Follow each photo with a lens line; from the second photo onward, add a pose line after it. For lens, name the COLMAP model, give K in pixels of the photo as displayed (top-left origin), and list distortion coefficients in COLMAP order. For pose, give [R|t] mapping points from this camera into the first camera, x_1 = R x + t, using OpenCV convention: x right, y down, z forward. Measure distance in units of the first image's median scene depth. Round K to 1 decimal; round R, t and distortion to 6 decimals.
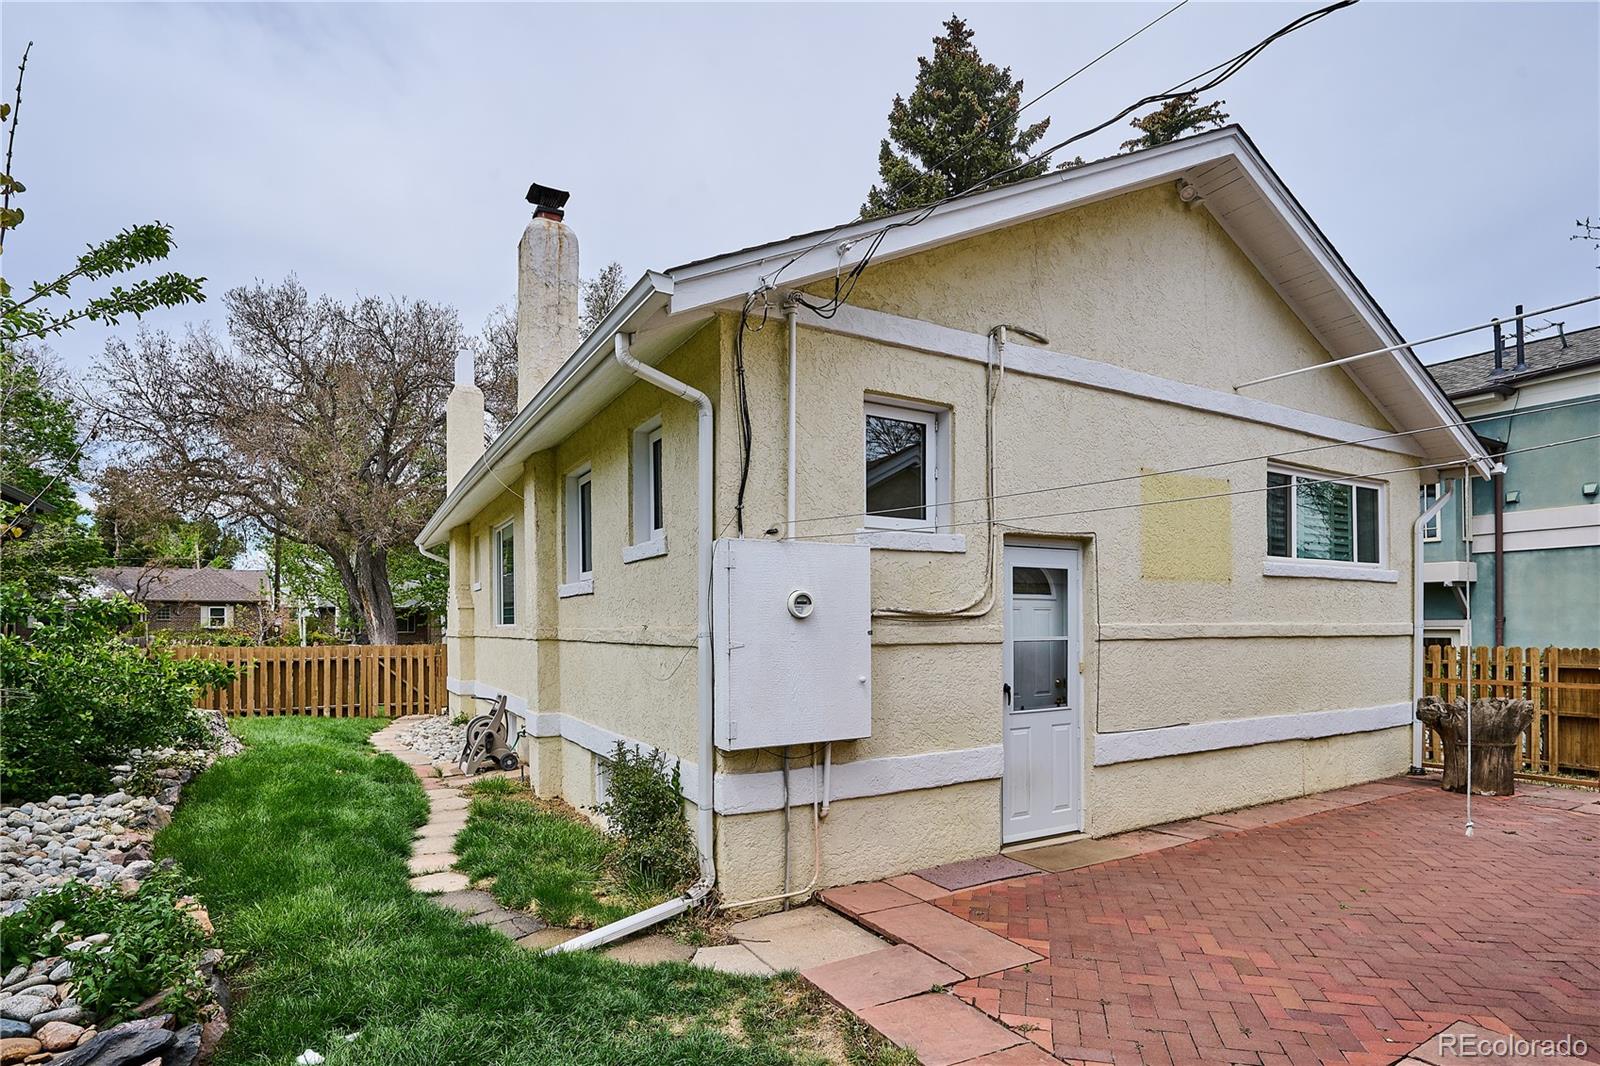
lens RADIAL K [[817.4, 0, 804.2], [0, 817.4, 625.2], [0, 0, 1]] dist [-0.005658, -0.003373]
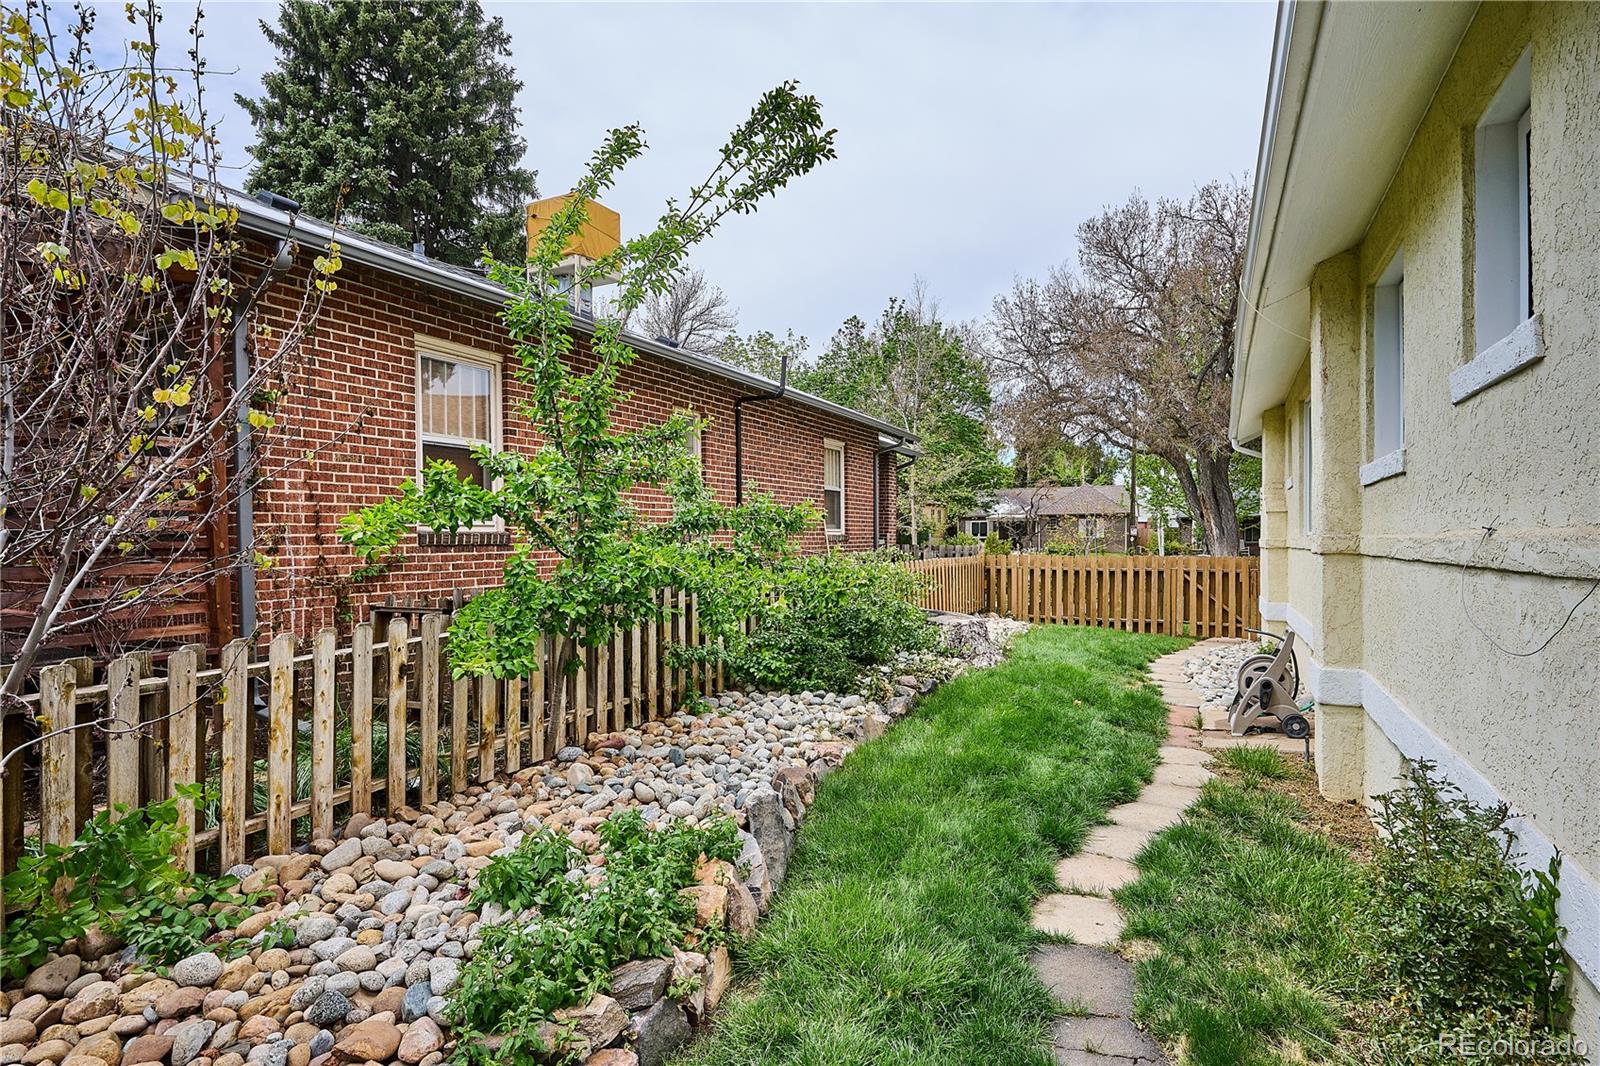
lens RADIAL K [[817.4, 0, 788.8], [0, 817.4, 559.1], [0, 0, 1]] dist [-0.005658, -0.003373]
pose [[0.548470, 0.020534, -0.835918, -0.011485], [0.004129, 0.999620, 0.027265, 0.001746], [0.836160, -0.018406, 0.548176, 0.174049]]
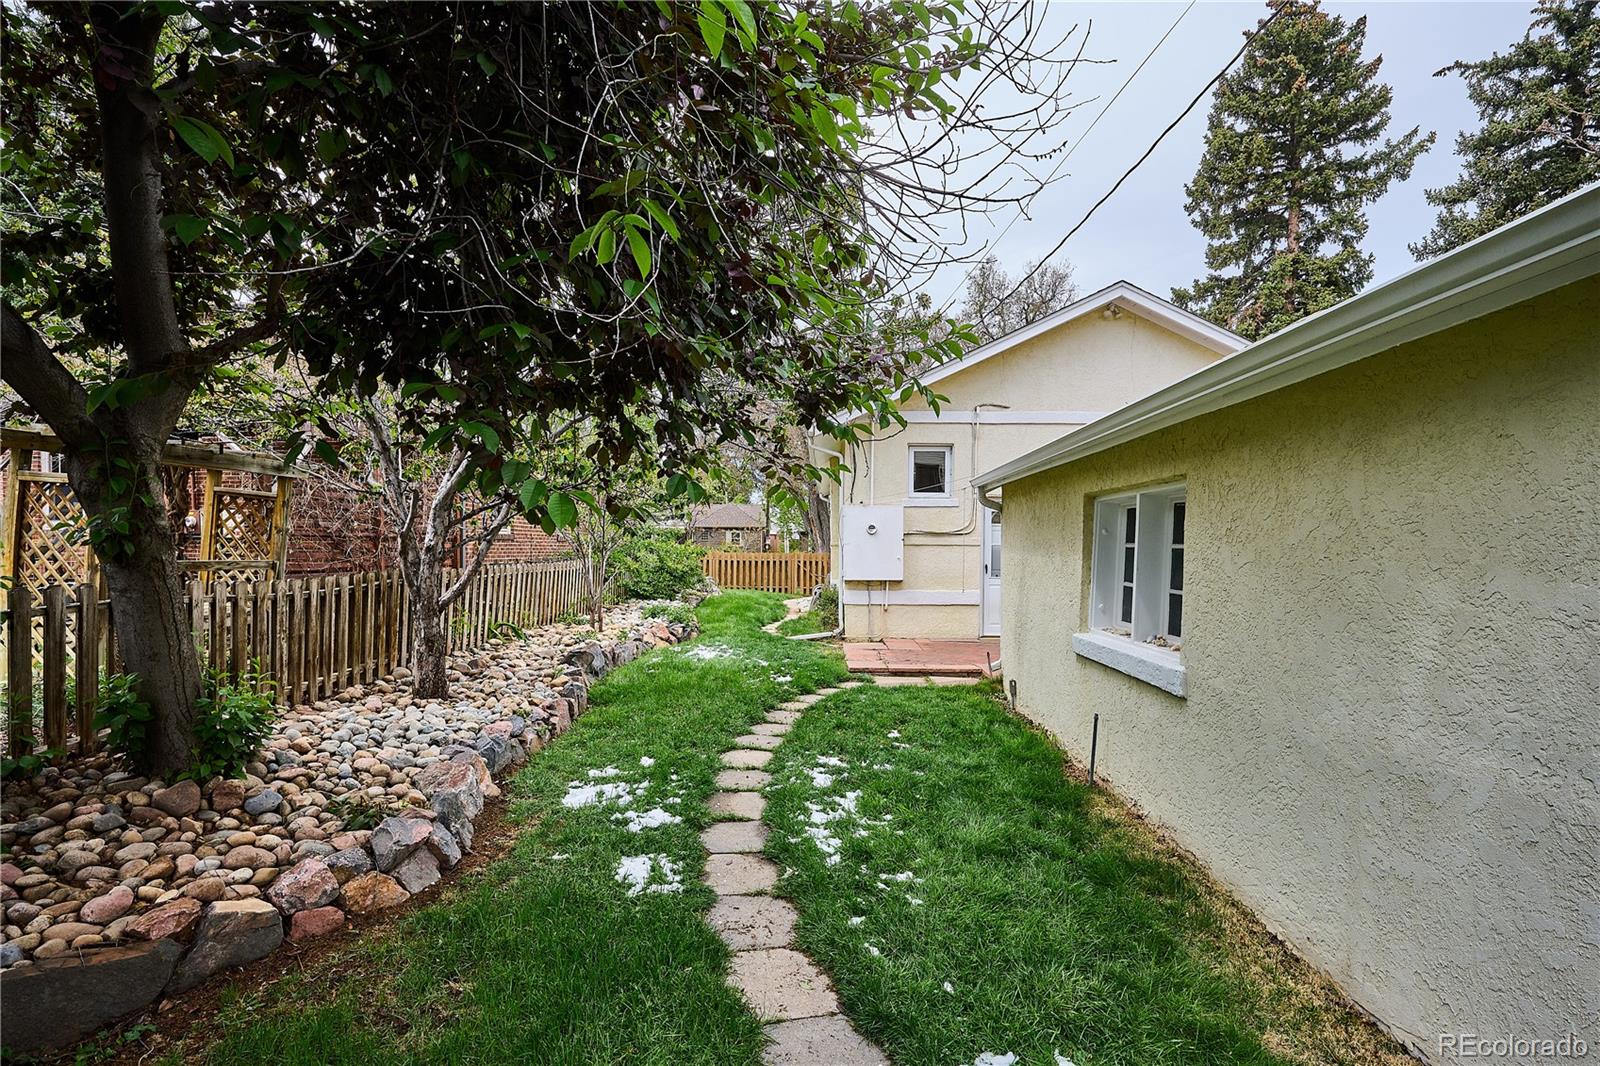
lens RADIAL K [[761.2, 0, 800.5], [0, 761.2, 540.7], [0, 0, 1]] dist [-0.000752, -0.001527]
pose [[0.855327, 0.003138, -0.518079, 0.376094], [-0.007681, 0.999949, -0.006624, 0.011454], [0.518032, 0.009645, 0.855307, -0.440325]]
